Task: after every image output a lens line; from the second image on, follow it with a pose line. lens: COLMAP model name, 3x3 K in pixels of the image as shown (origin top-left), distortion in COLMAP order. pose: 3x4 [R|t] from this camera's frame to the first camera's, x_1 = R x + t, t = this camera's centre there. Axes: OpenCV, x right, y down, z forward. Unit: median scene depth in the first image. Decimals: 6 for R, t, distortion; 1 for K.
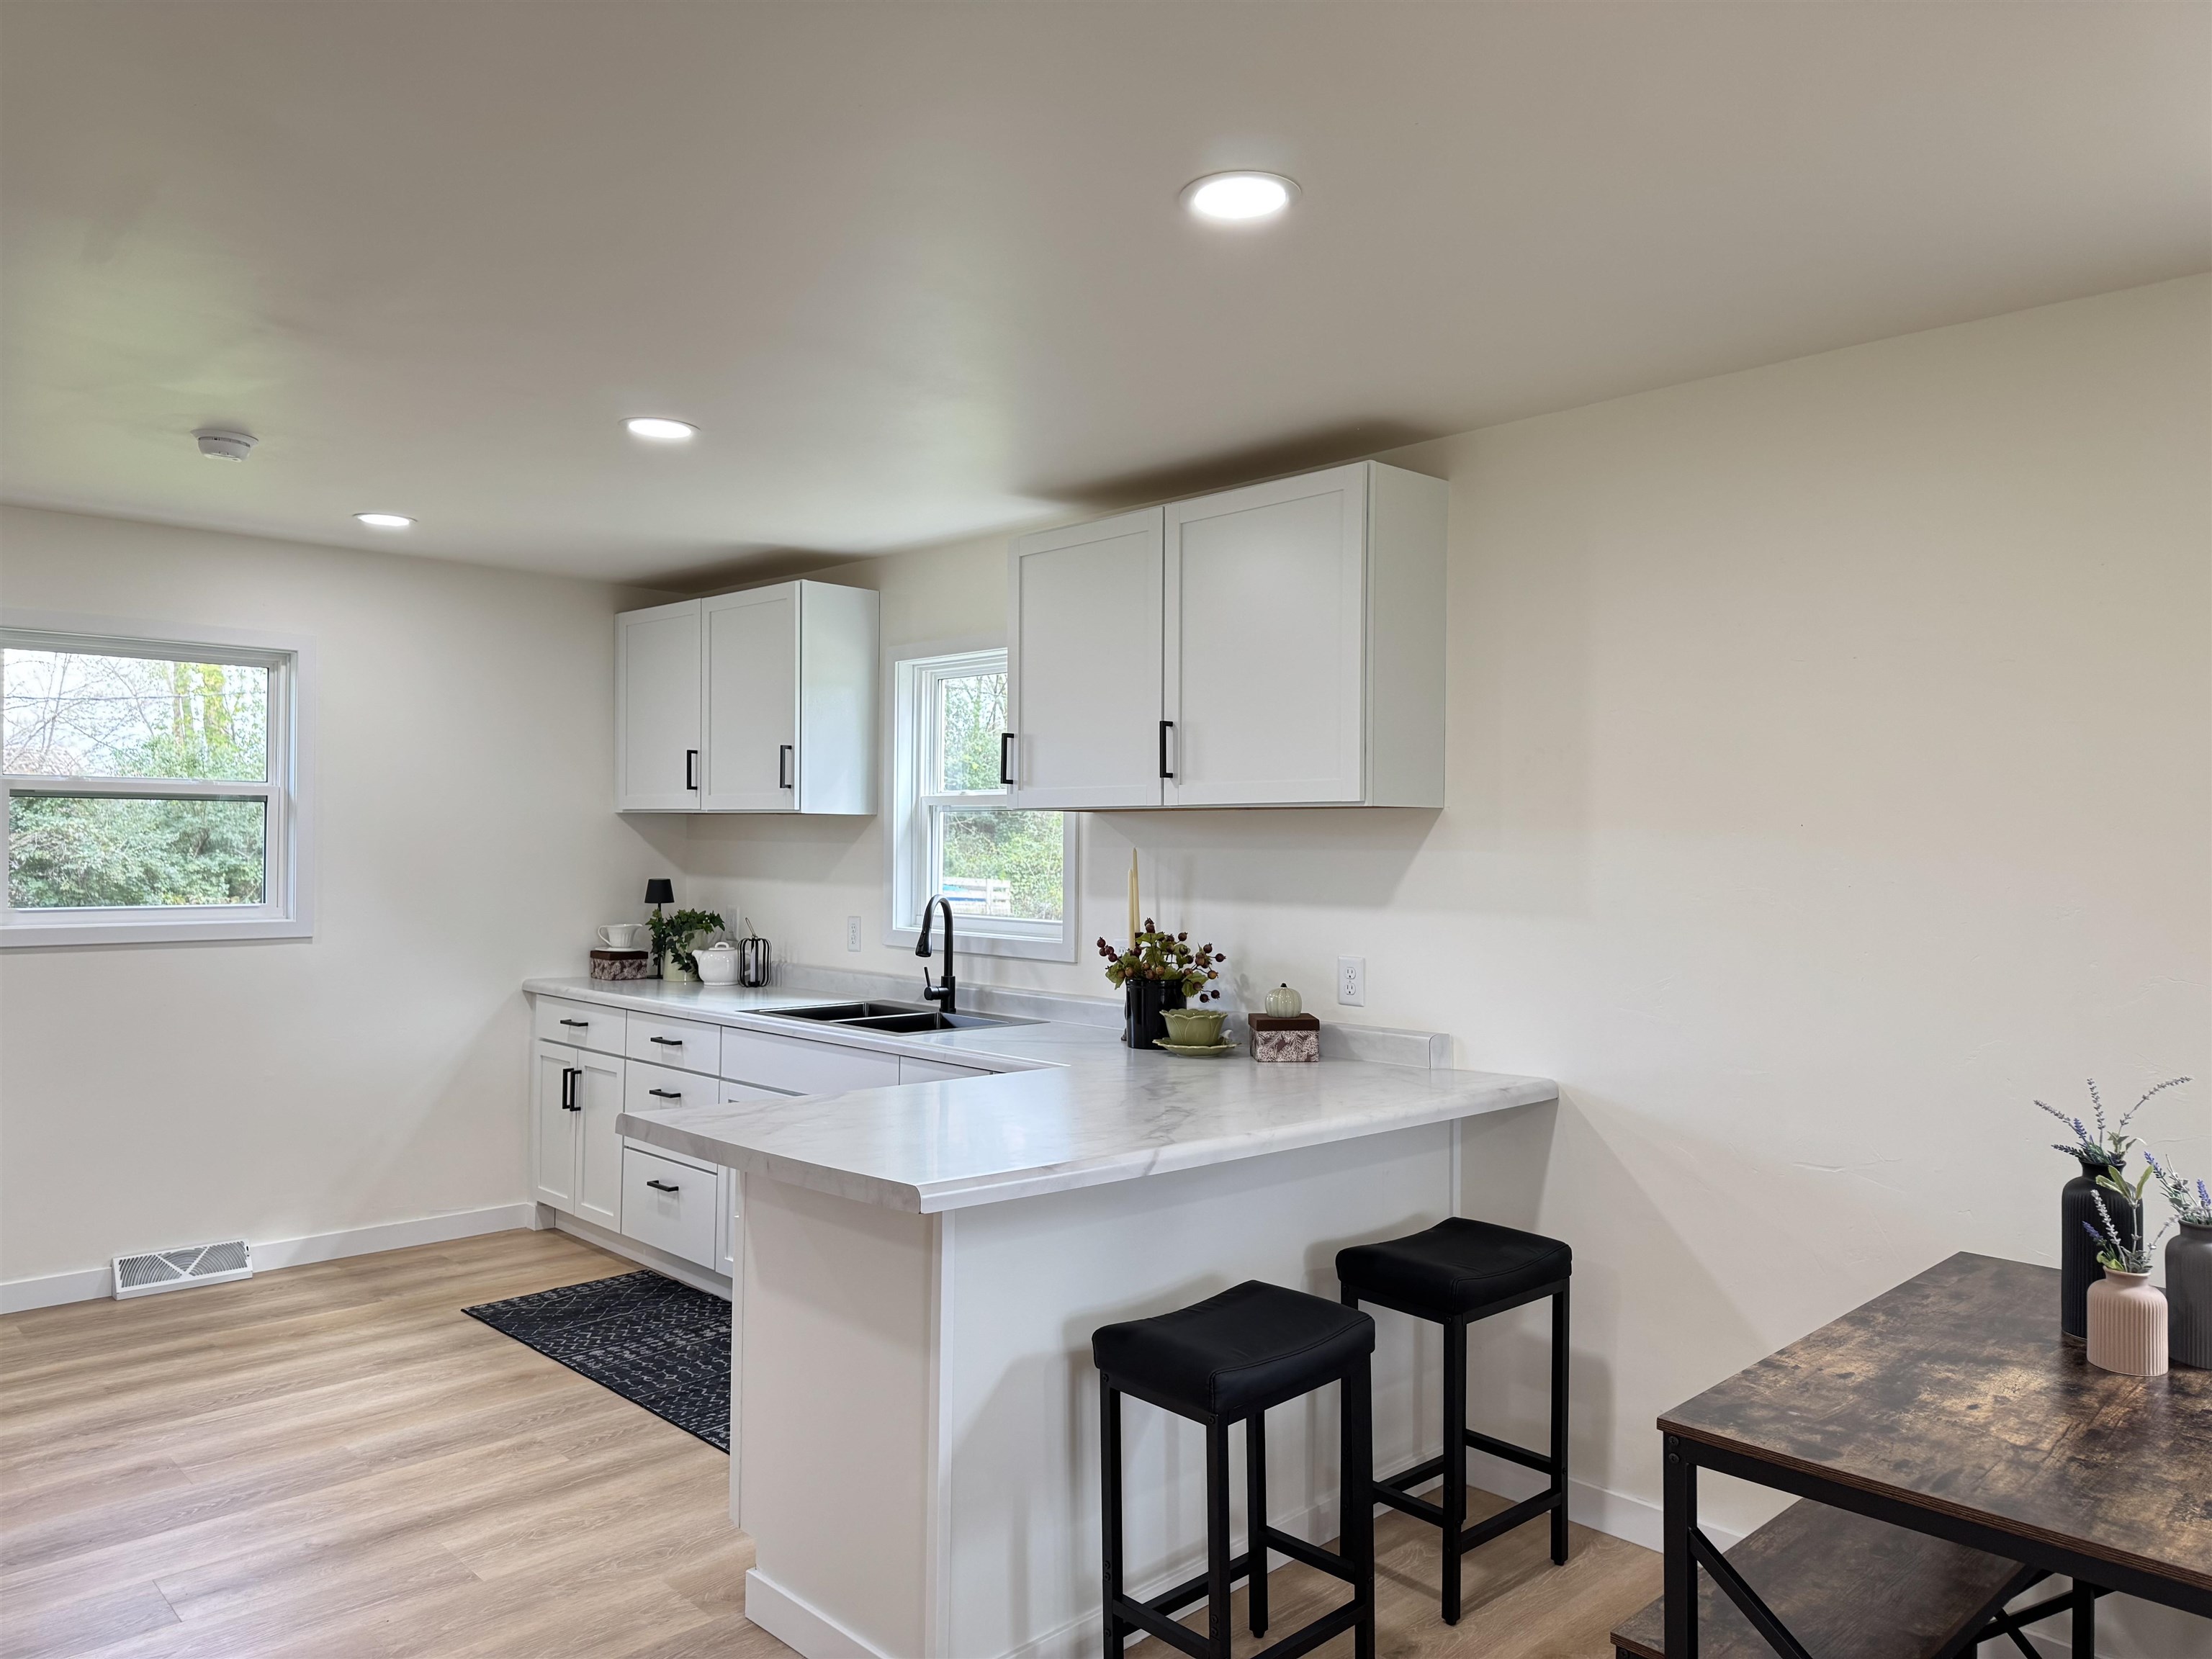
lens RADIAL K [[1566.5, 0, 1096.1], [0, 1566.5, 813.9], [0, 0, 1]] dist [0.056112, -0.061169]
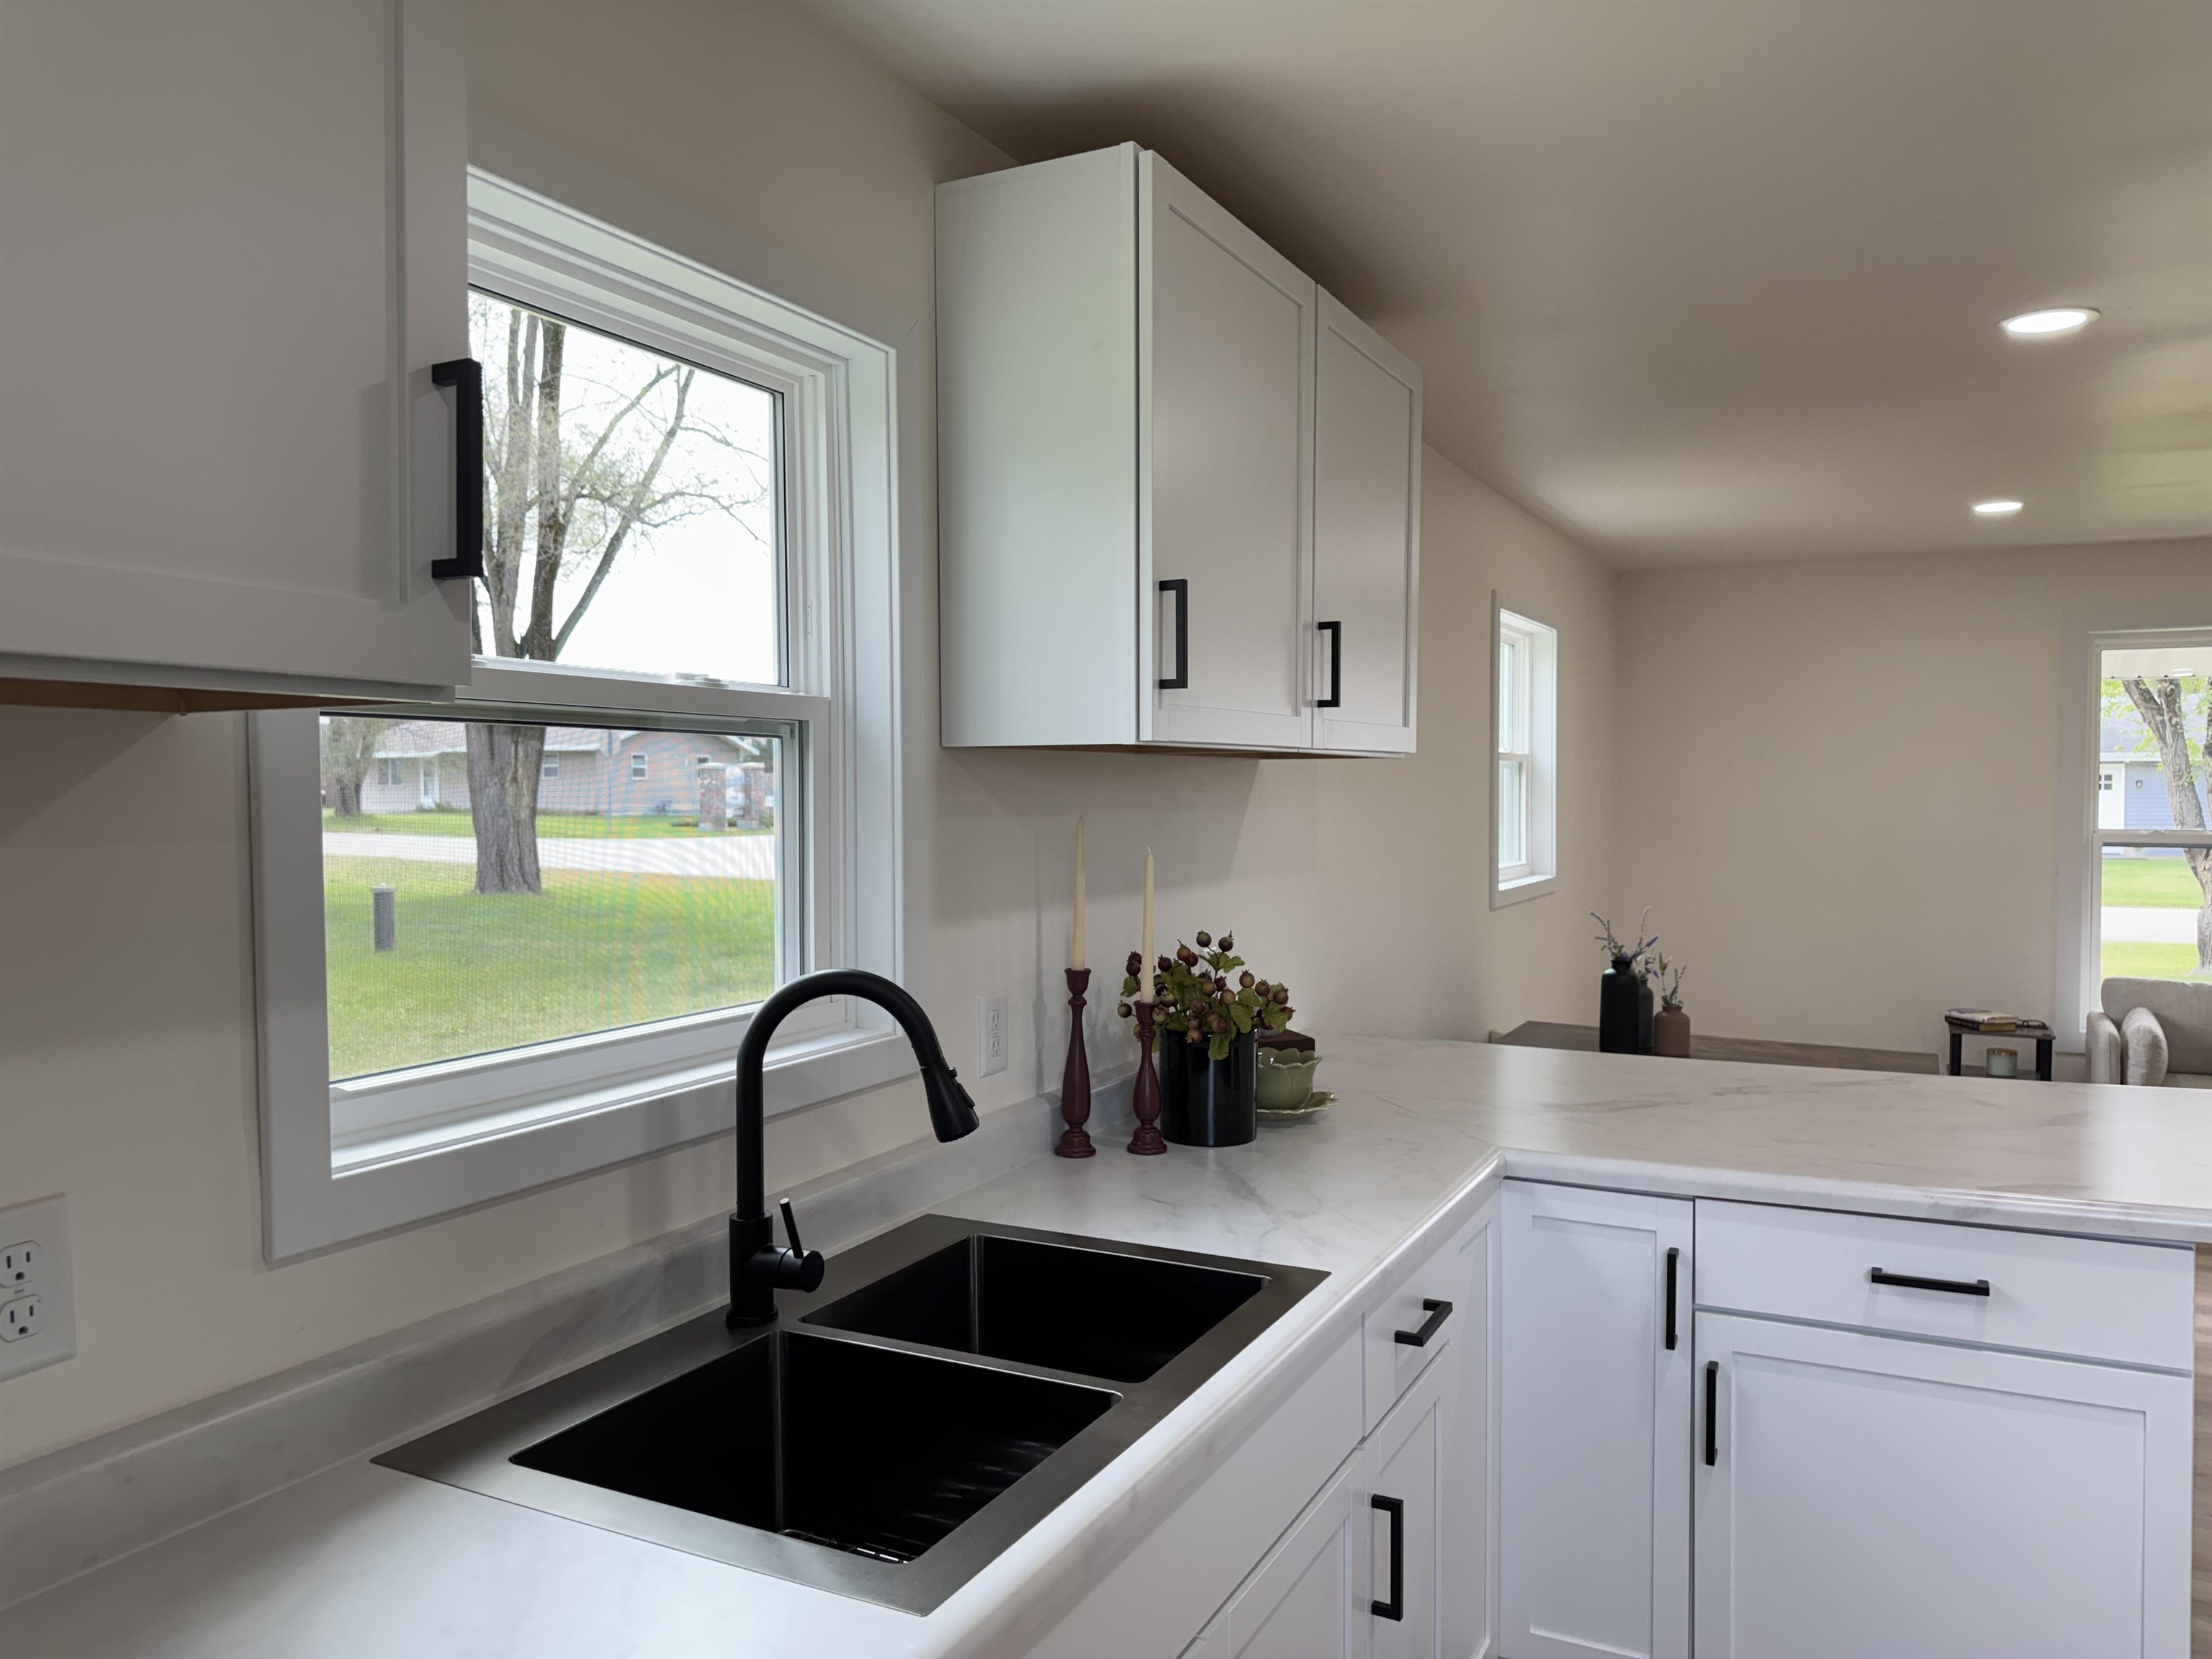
lens RADIAL K [[1566.5, 0, 1101.4], [0, 1566.5, 830.3], [0, 0, 1]] dist [0.056112, -0.061169]
pose [[-0.320414, -0.032643, 0.946715, -0.490133], [-0.014706, 0.999457, 0.029484, 0.010150], [-0.947164, -0.004476, -0.320720, 1.154002]]
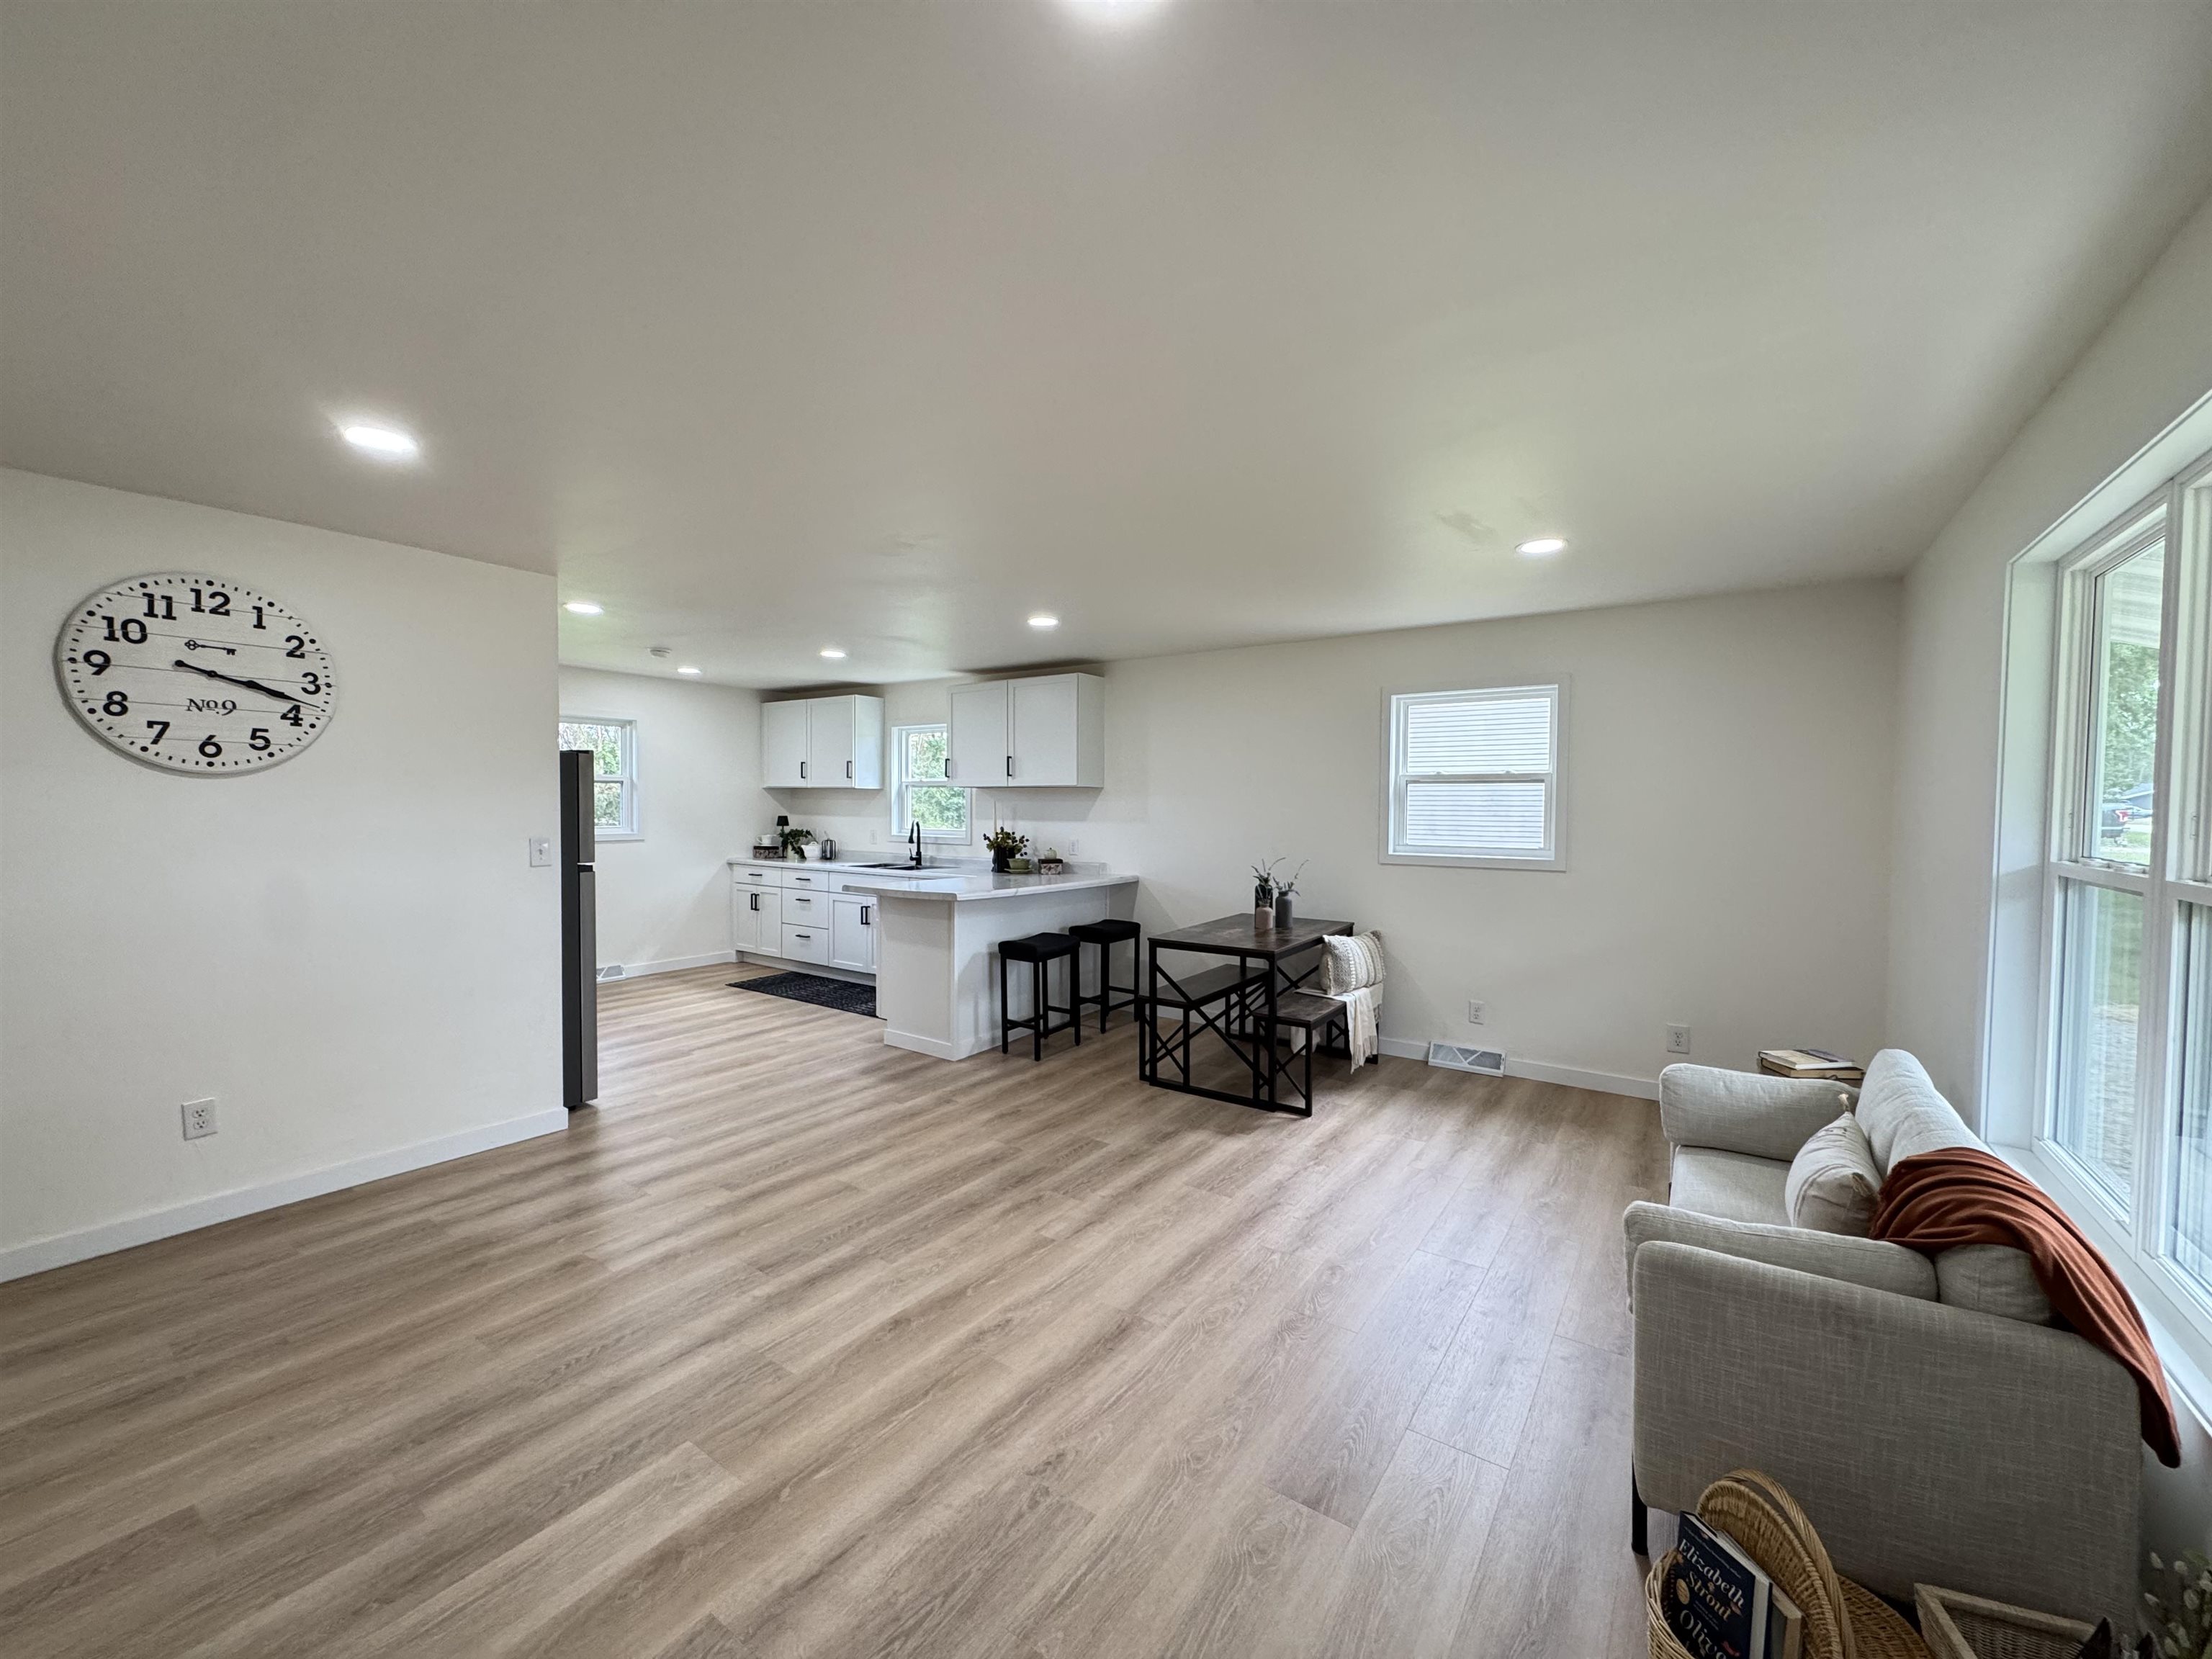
lens RADIAL K [[882.1, 0, 1106.5], [0, 882.1, 829.7], [0, 0, 1]] dist [0.000766, -0.000143]
pose [[0.979344, -0.007951, 0.202046, -0.094710], [-0.001905, 0.998819, 0.048539, -0.004151], [-0.202194, -0.047921, 0.978172, -0.539227]]
